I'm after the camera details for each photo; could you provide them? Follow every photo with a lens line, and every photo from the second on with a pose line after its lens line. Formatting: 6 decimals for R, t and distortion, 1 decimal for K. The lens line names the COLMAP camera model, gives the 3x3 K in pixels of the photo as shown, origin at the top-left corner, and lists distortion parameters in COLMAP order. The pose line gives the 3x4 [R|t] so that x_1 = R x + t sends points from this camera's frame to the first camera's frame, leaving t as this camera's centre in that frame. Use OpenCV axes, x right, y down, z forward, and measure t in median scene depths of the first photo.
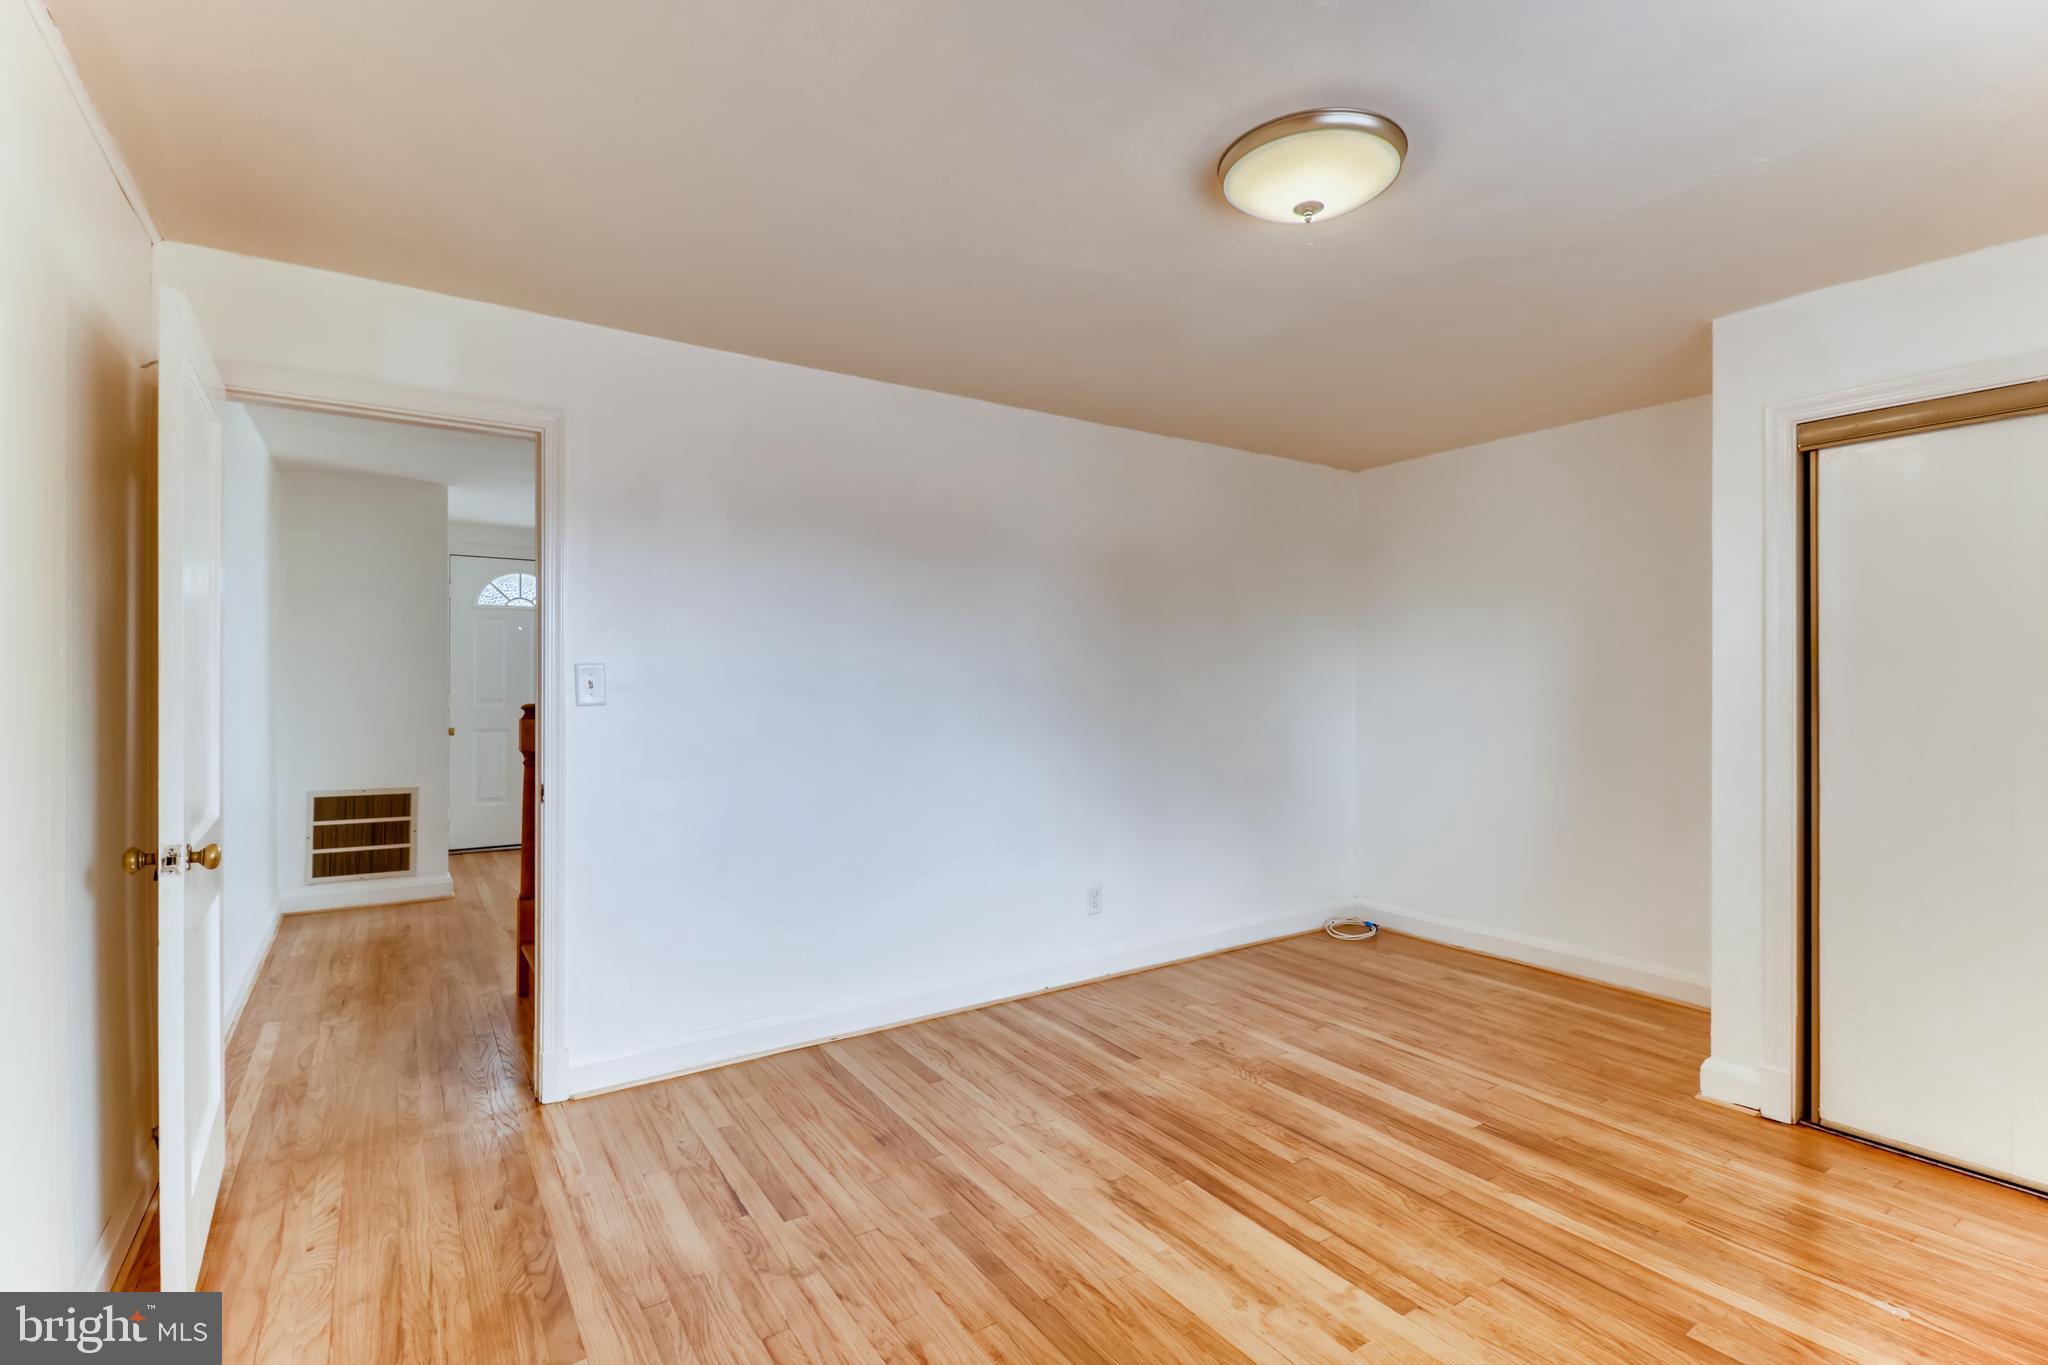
lens RADIAL K [[937.9, 0, 1028.9], [0, 937.9, 667.5], [0, 0, 1]] dist [0.023526, -0.016877]
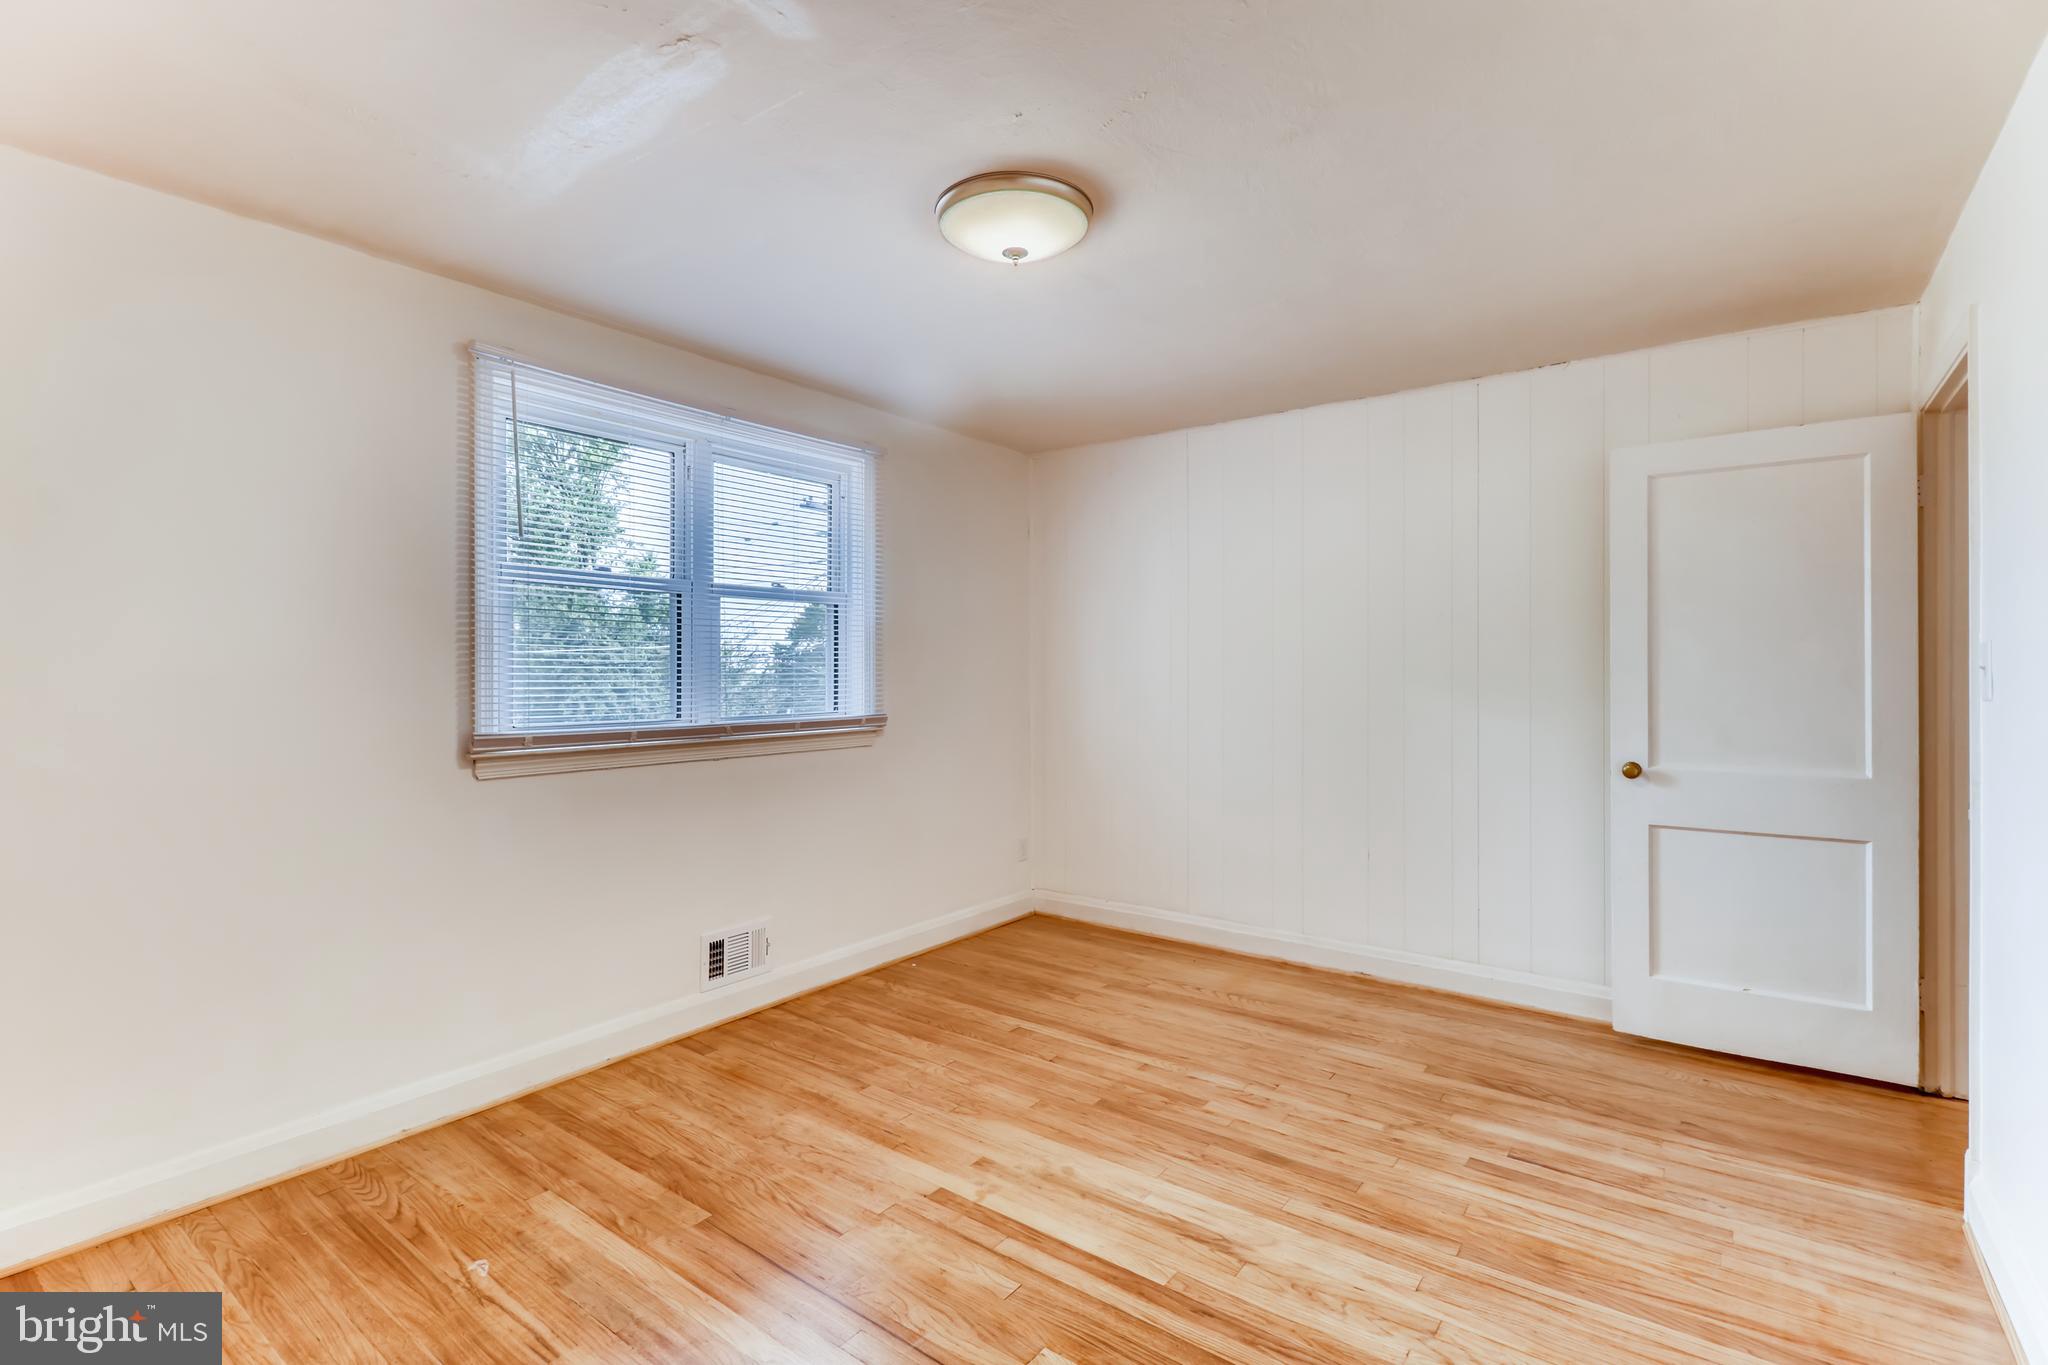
lens RADIAL K [[937.9, 0, 1028.9], [0, 937.9, 667.5], [0, 0, 1]] dist [0.023526, -0.016877]
pose [[-0.945742, -0.002936, -0.324905, 0.535449], [0.003577, 0.999804, -0.019447, 0.031552], [0.324899, -0.019554, -0.945547, 1.717586]]
